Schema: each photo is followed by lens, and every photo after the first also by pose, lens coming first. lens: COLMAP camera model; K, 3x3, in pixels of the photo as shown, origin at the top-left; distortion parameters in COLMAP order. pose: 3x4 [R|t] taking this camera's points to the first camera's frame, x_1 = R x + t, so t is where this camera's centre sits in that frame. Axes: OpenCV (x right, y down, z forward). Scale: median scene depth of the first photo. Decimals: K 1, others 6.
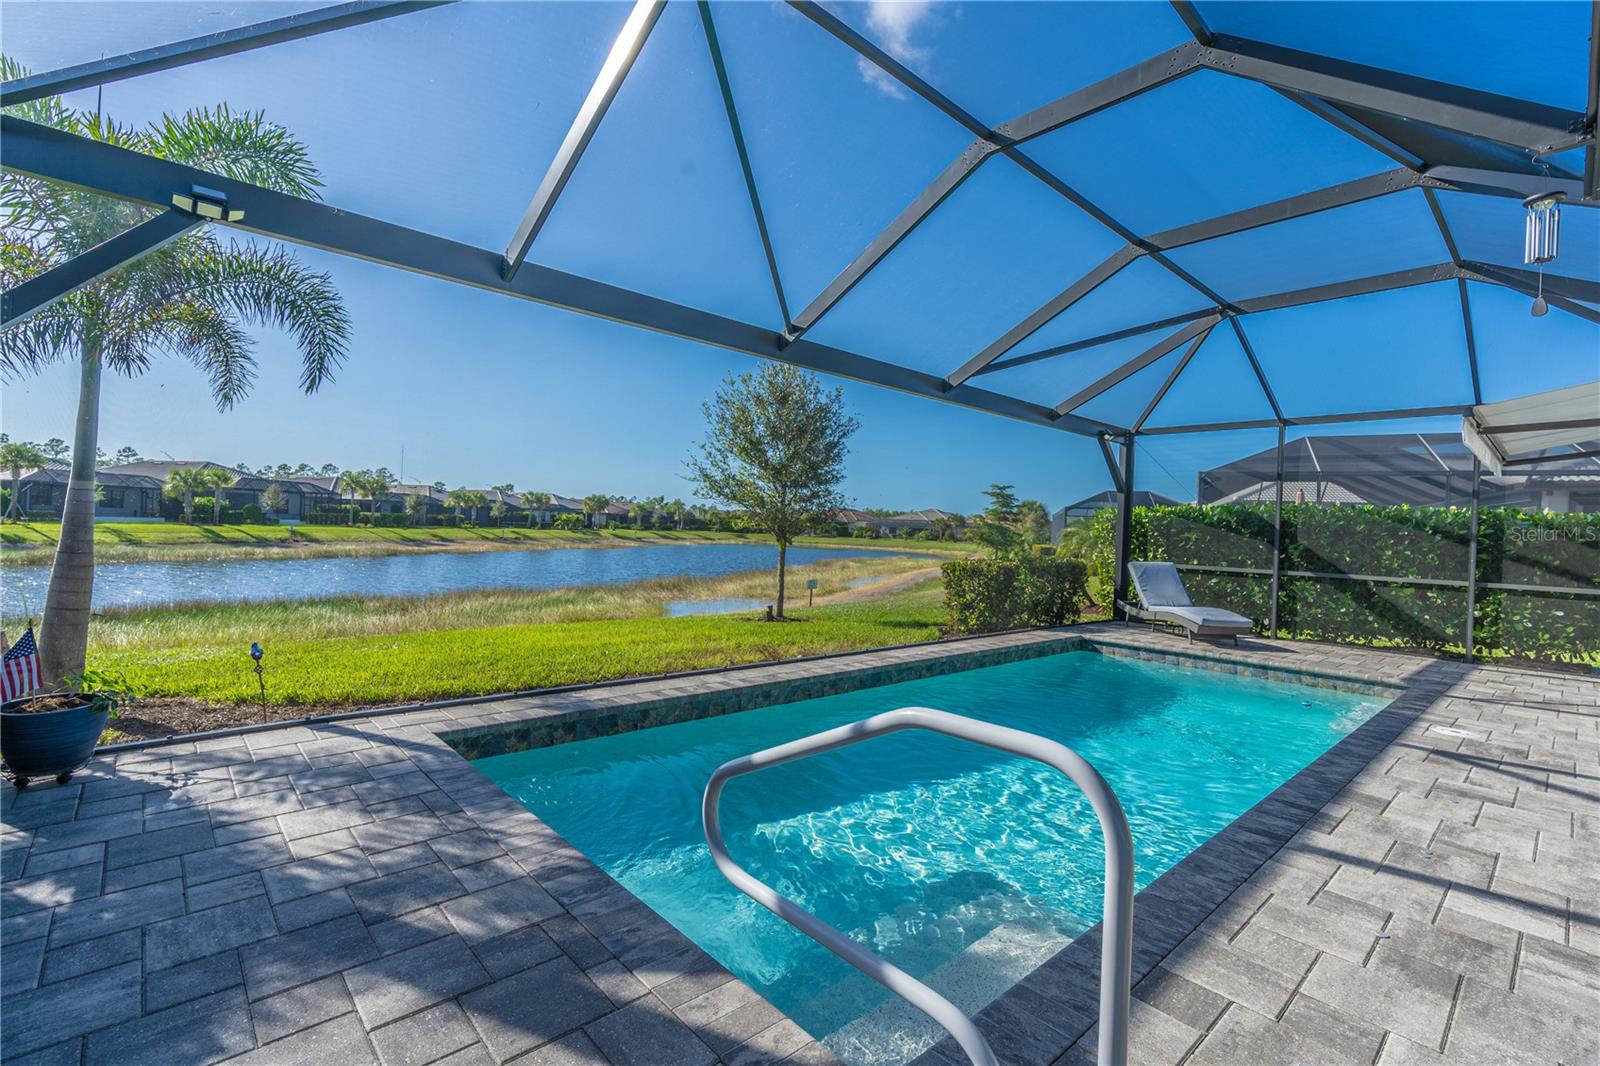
lens RADIAL K [[715.0, 0, 779.4], [0, 715.0, 530.8], [0, 0, 1]] dist [-0.004571, 0.001826]
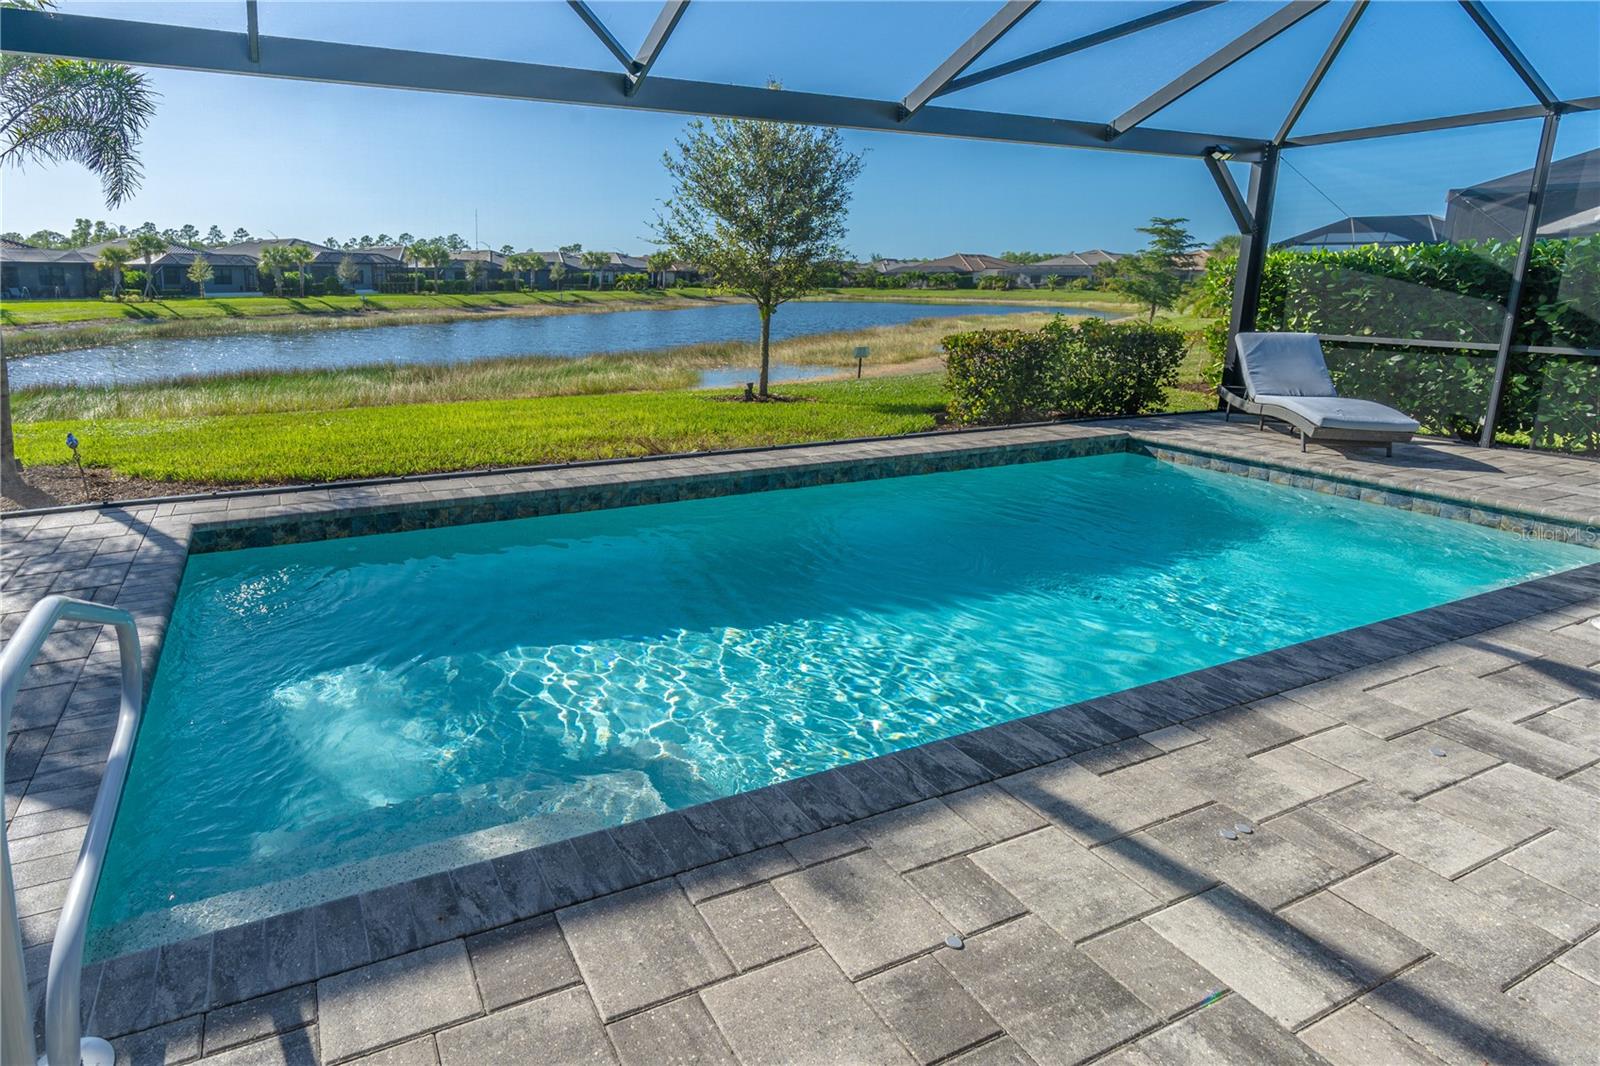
lens RADIAL K [[772.5, 0, 651.0], [0, 772.5, 402.9], [0, 0, 1]] dist [-0.004577, 0.000013]
pose [[0.940723, 0.027236, -0.338081, 0.194601], [0.025540, 0.988253, 0.150680, -0.018420], [0.338214, -0.150383, 0.928976, 0.067232]]
